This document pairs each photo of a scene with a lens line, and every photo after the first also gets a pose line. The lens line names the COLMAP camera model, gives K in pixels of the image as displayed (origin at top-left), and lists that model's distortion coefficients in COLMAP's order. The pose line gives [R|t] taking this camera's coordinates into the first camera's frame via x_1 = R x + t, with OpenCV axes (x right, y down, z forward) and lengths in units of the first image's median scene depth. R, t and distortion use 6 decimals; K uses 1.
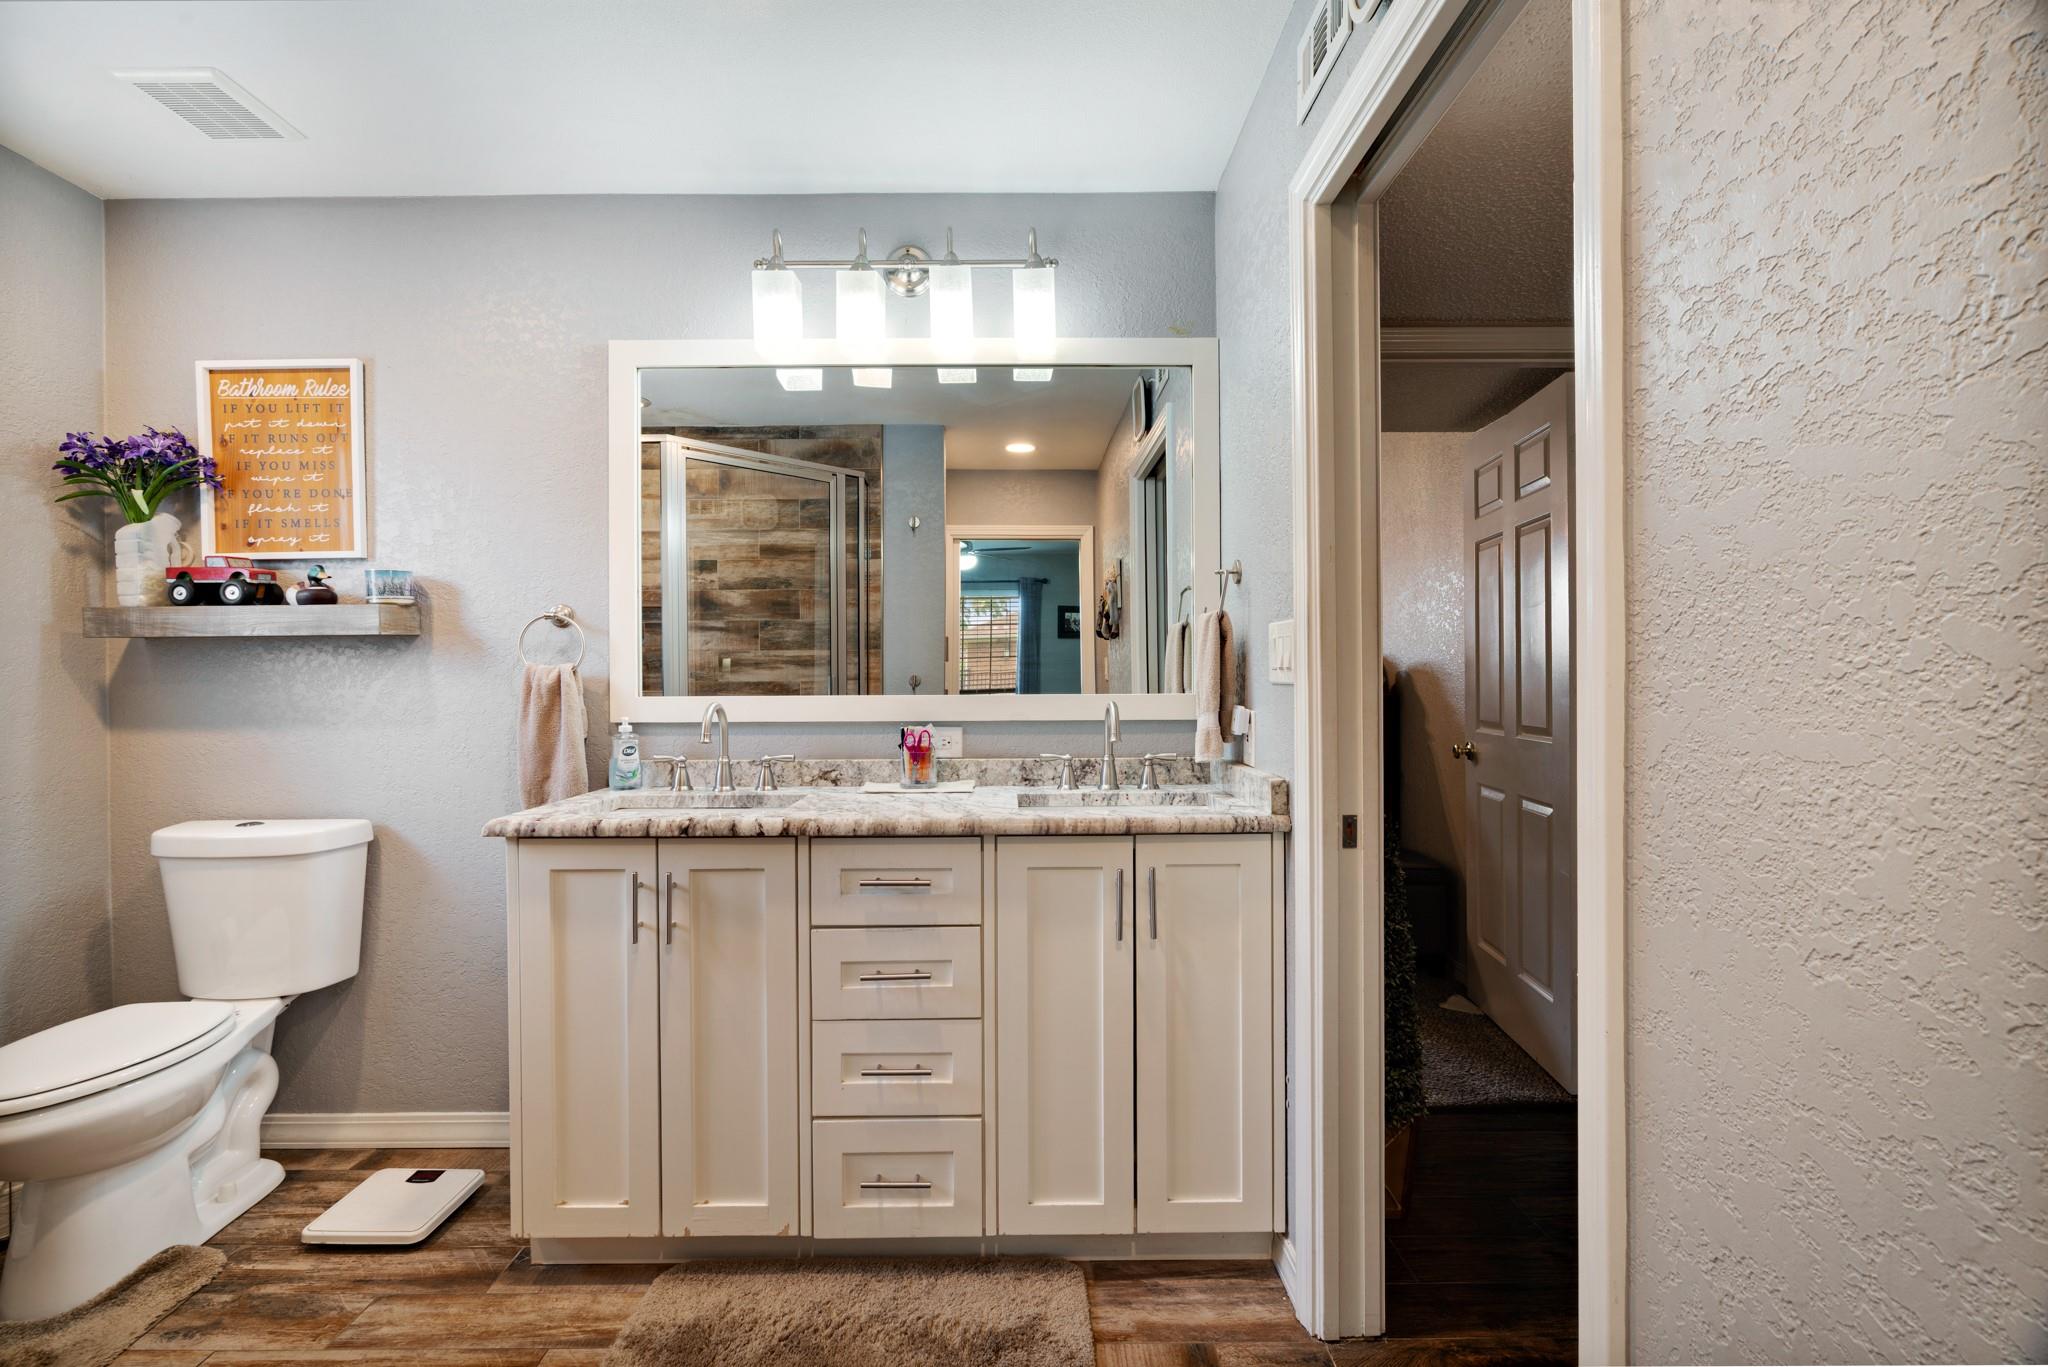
lens RADIAL K [[927.7, 0, 1016.4], [0, 927.7, 684.5], [0, 0, 1]] dist [0.000718, -0.000457]
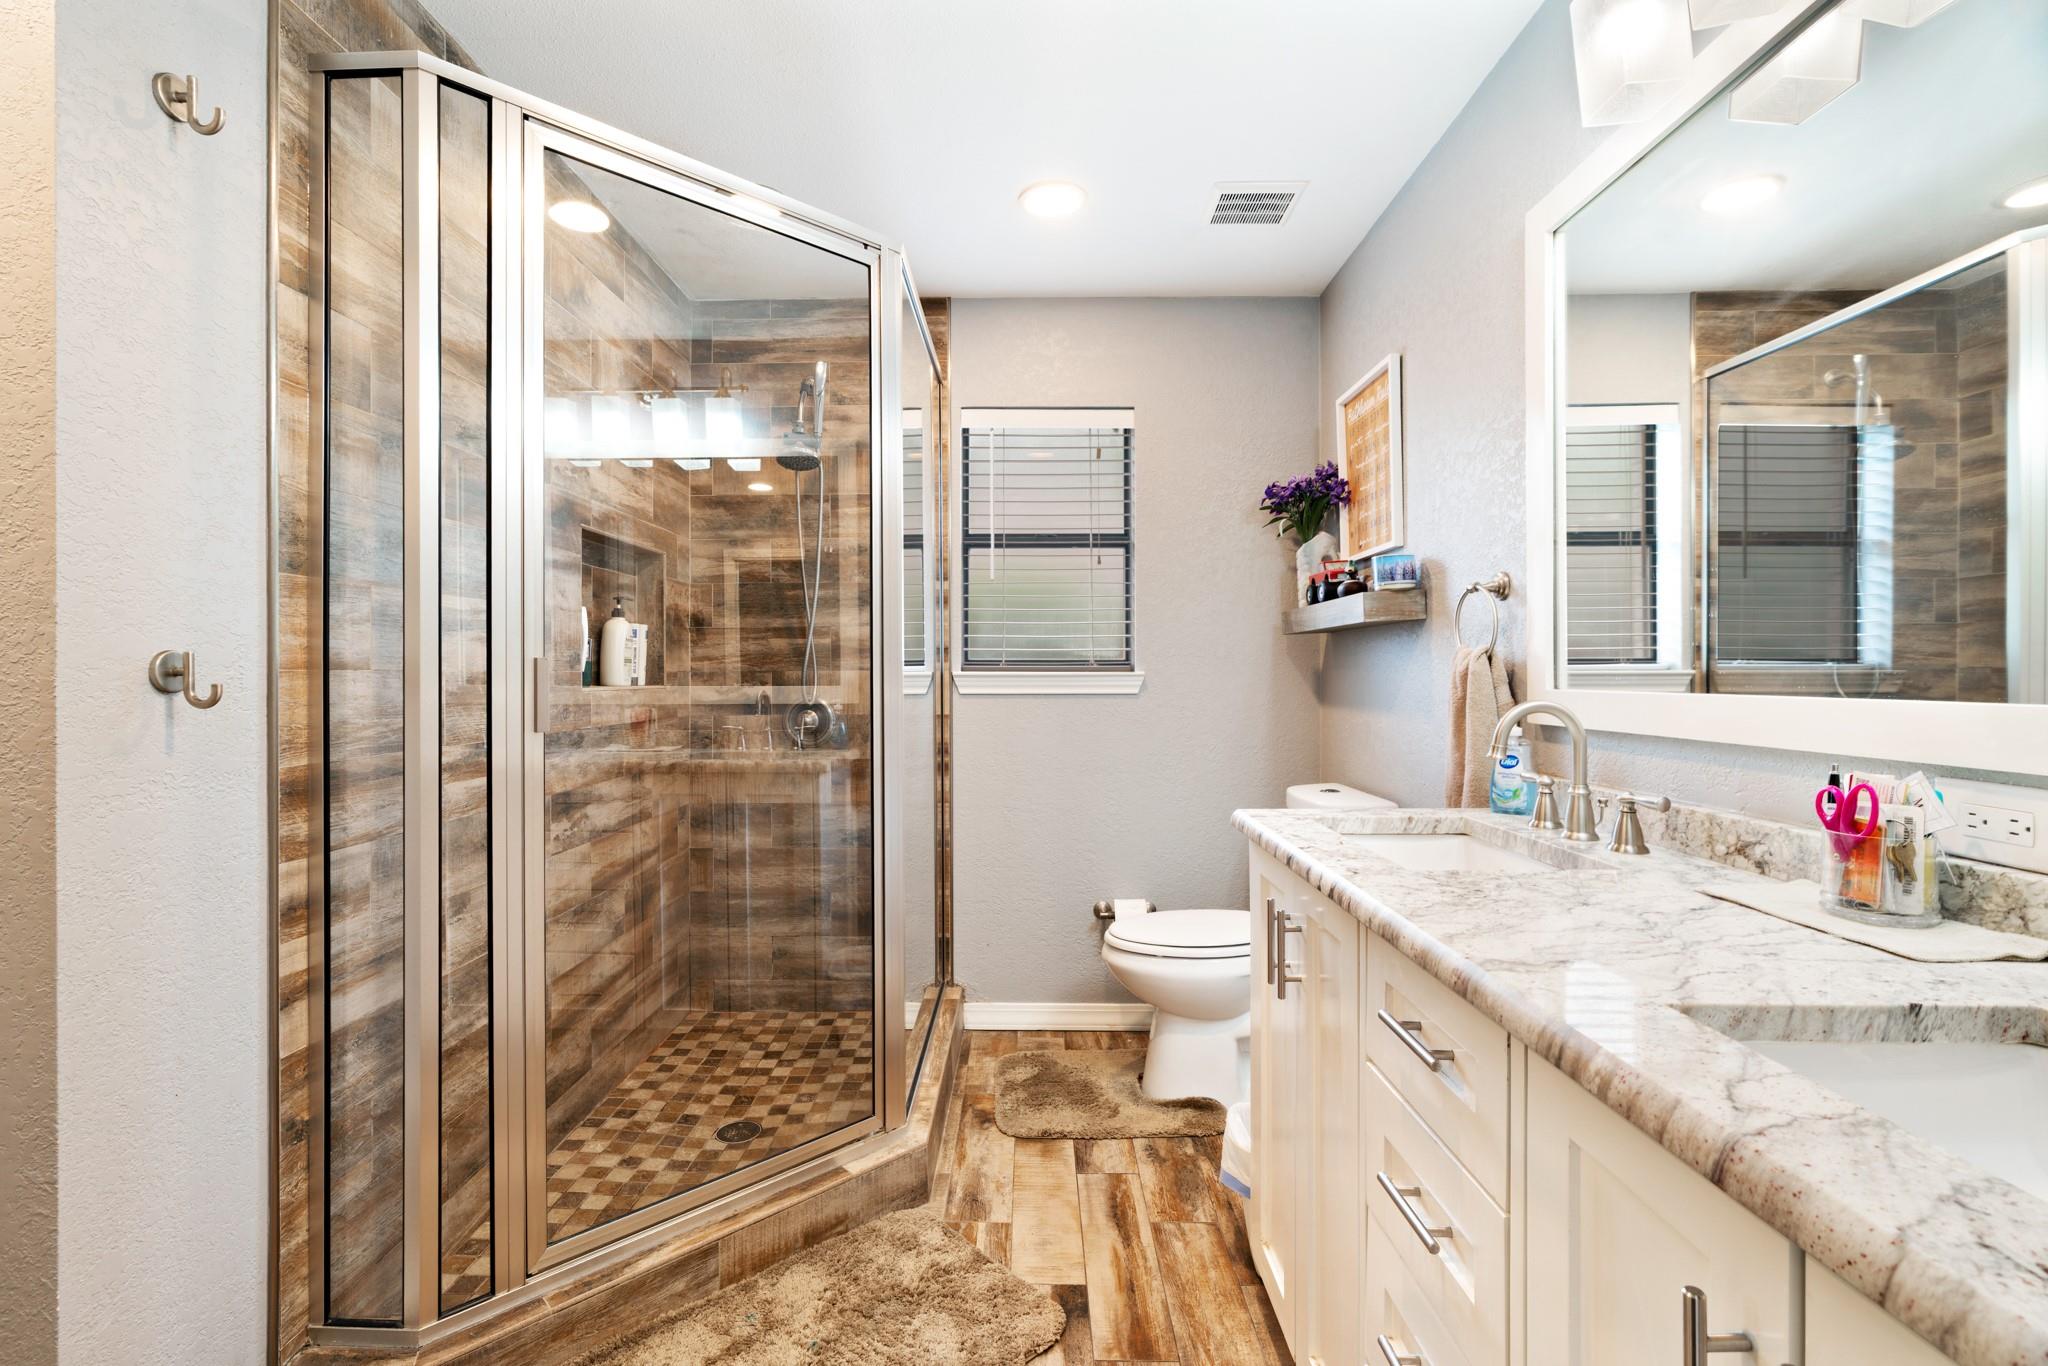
lens RADIAL K [[927.7, 0, 1015.7], [0, 927.7, 683.4], [0, 0, 1]] dist [0.000718, -0.000457]
pose [[-0.044663, 0.014763, -0.998893, 0.332946], [-0.000252, 0.999891, 0.014789, -0.001545], [0.999002, 0.000912, -0.044654, 0.639707]]
